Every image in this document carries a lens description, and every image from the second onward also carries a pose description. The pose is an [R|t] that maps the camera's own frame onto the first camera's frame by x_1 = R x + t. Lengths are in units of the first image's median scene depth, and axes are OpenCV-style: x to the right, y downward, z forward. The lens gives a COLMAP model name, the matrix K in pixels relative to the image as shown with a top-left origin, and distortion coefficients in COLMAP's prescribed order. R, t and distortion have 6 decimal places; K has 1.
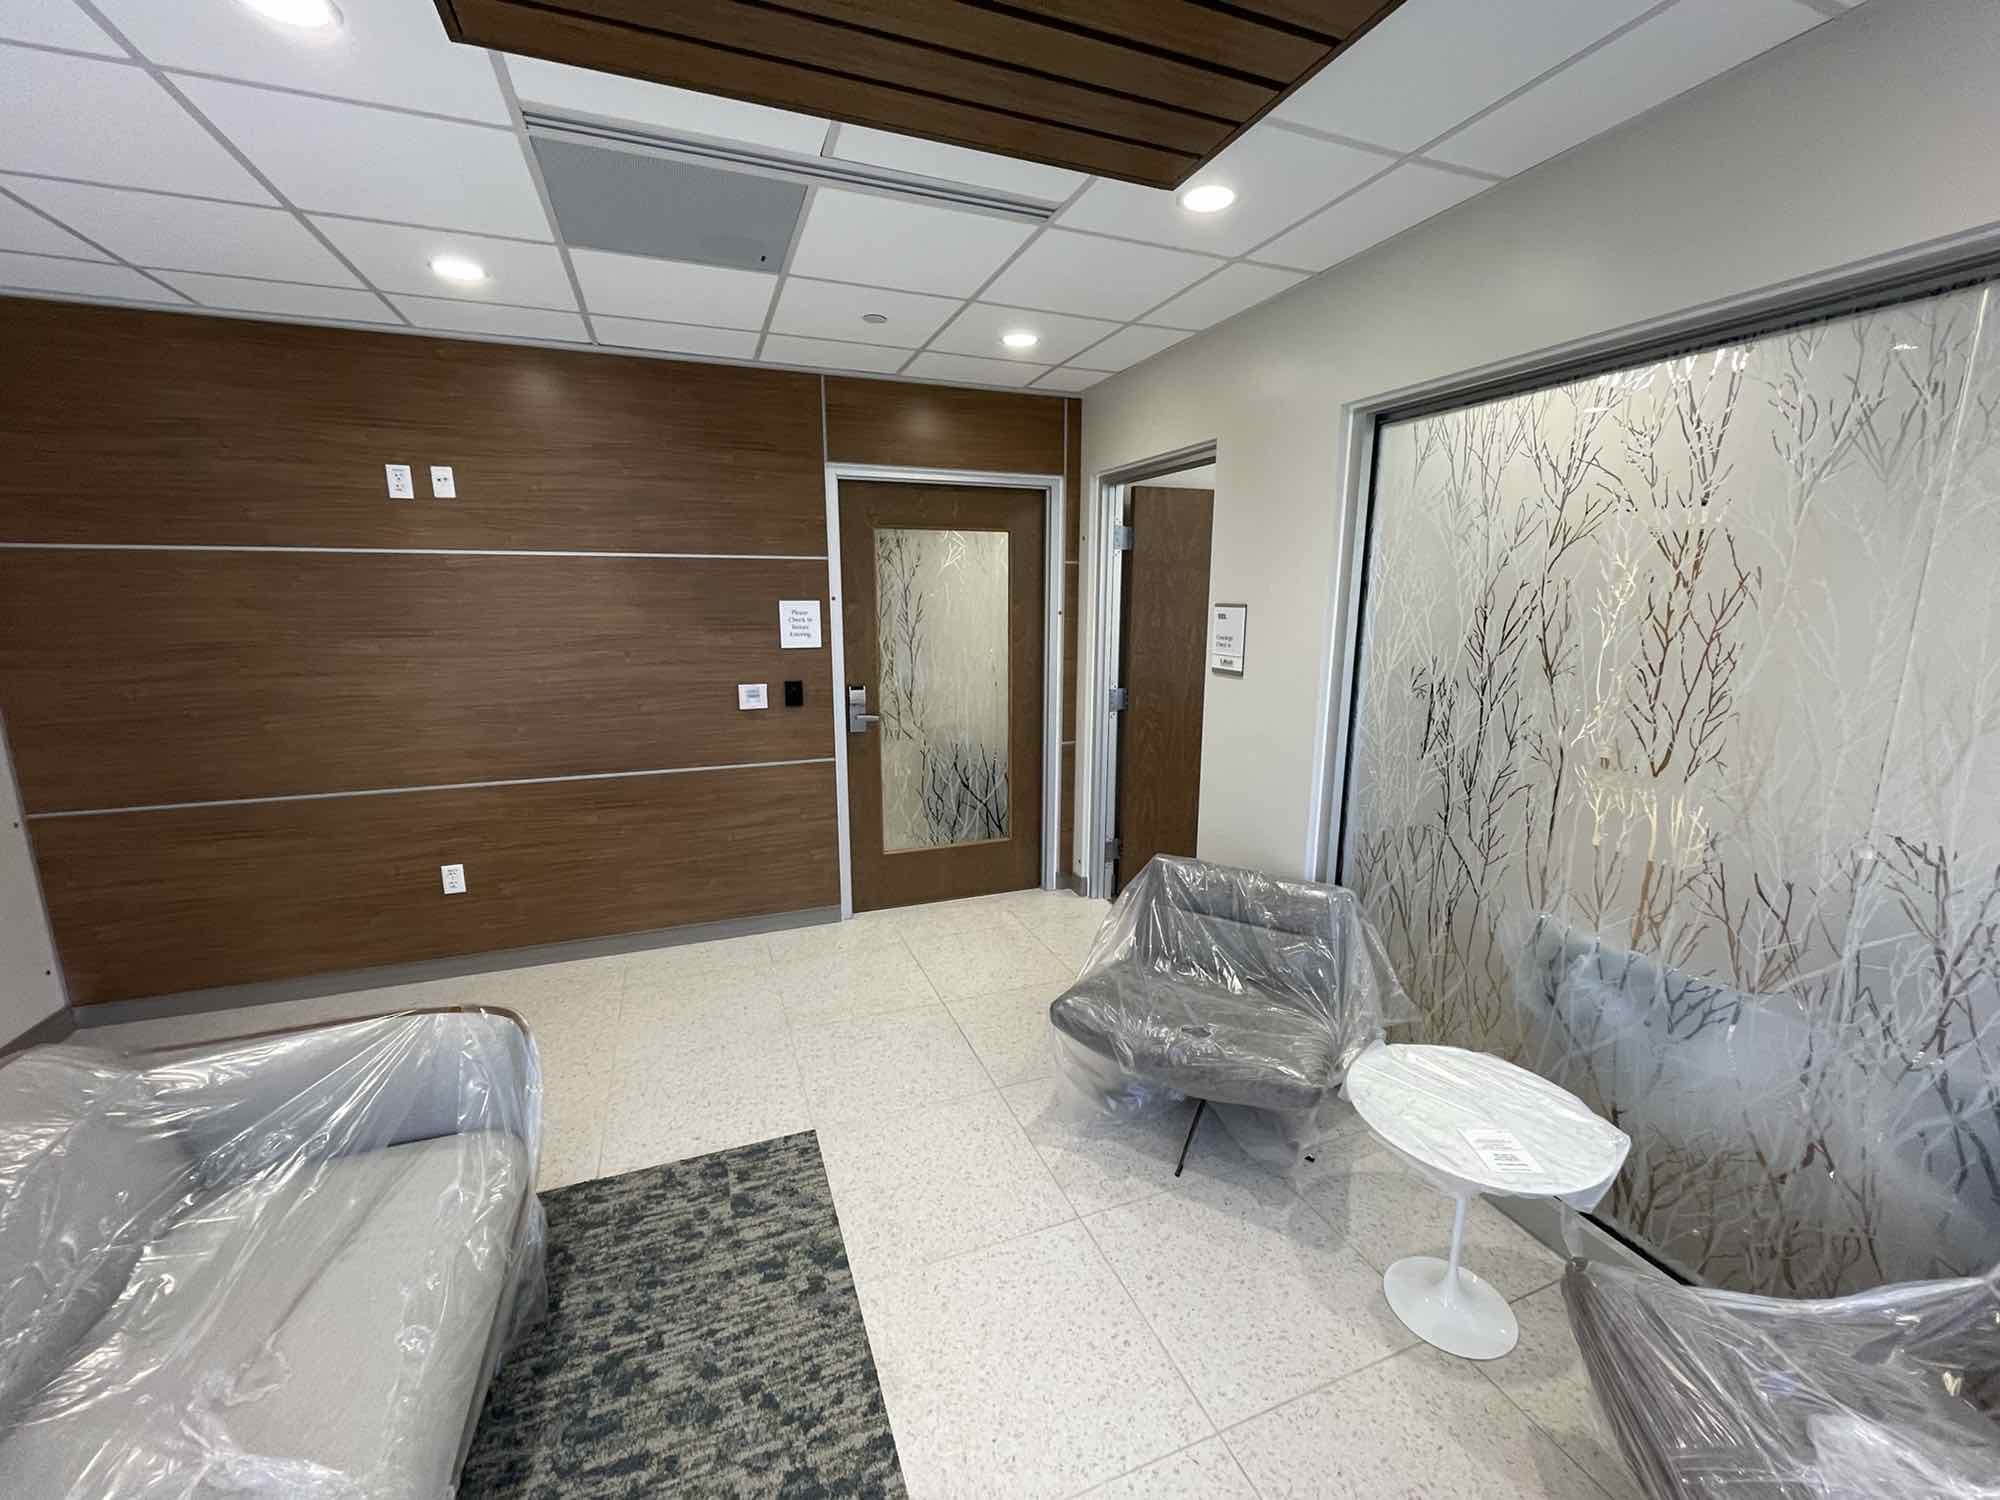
lens RADIAL K [[786.9, 0, 995.4], [0, 786.9, 759.6], [0, 0, 1]] dist [-0.032207, -0.000050]
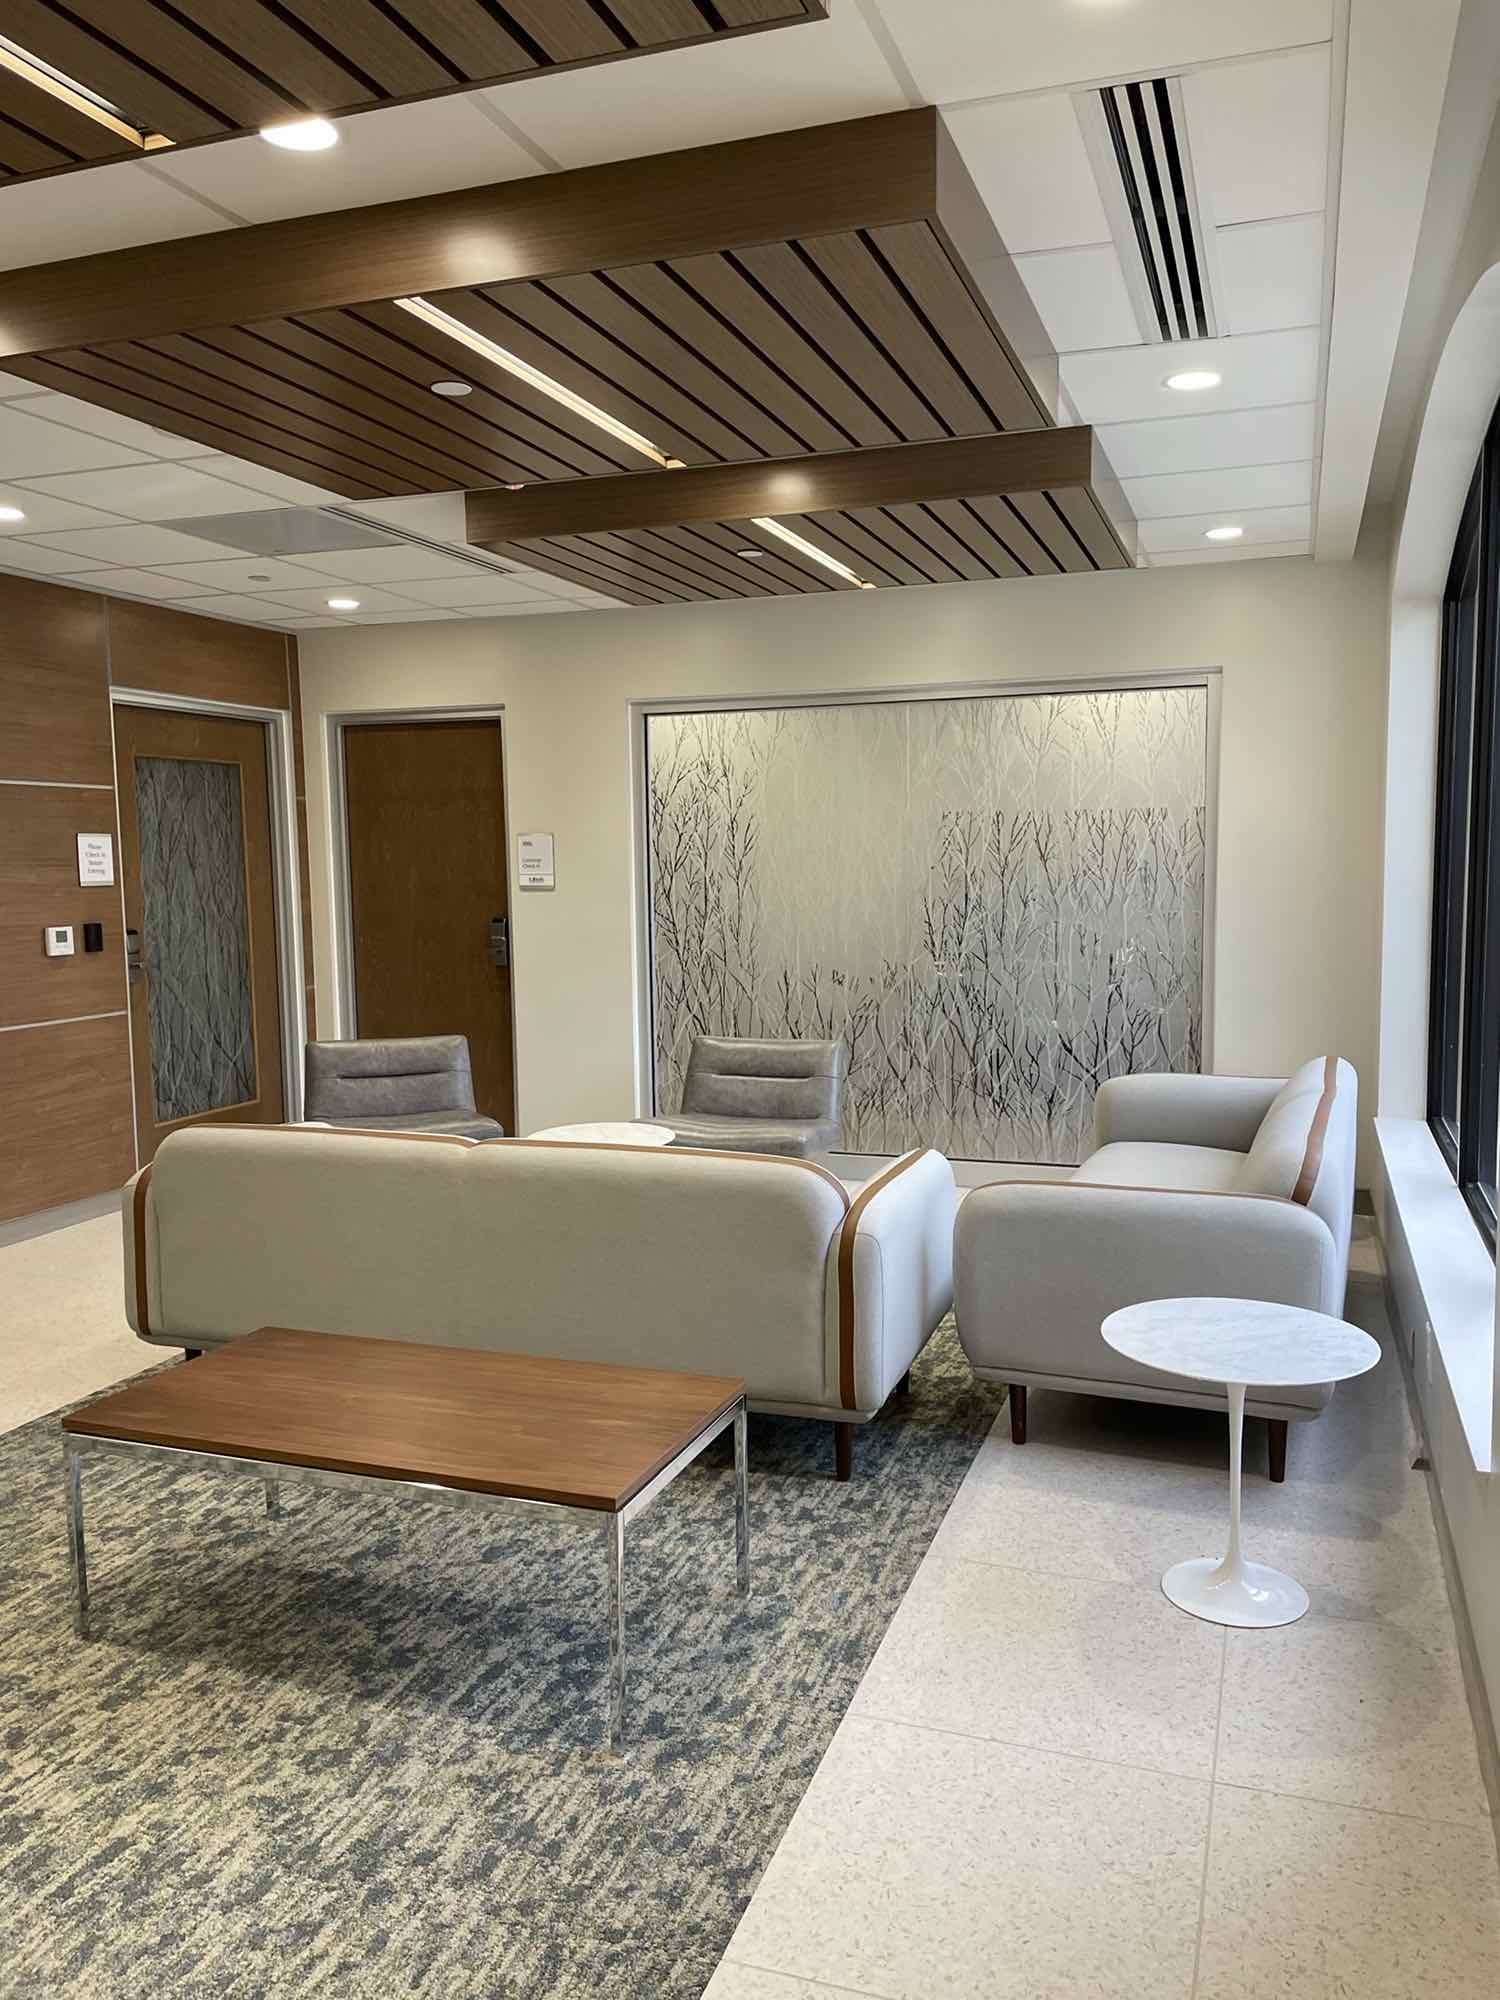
lens RADIAL K [[1524.9, 0, 742.0], [0, 1524.9, 996.0], [0, 0, 1]] dist [0.124917, -0.146470]
pose [[0.659965, -0.081677, 0.746844, -1.147504], [0.168235, 0.984896, -0.040954, 0.185522], [-0.732218, 0.152673, 0.663737, -0.724450]]
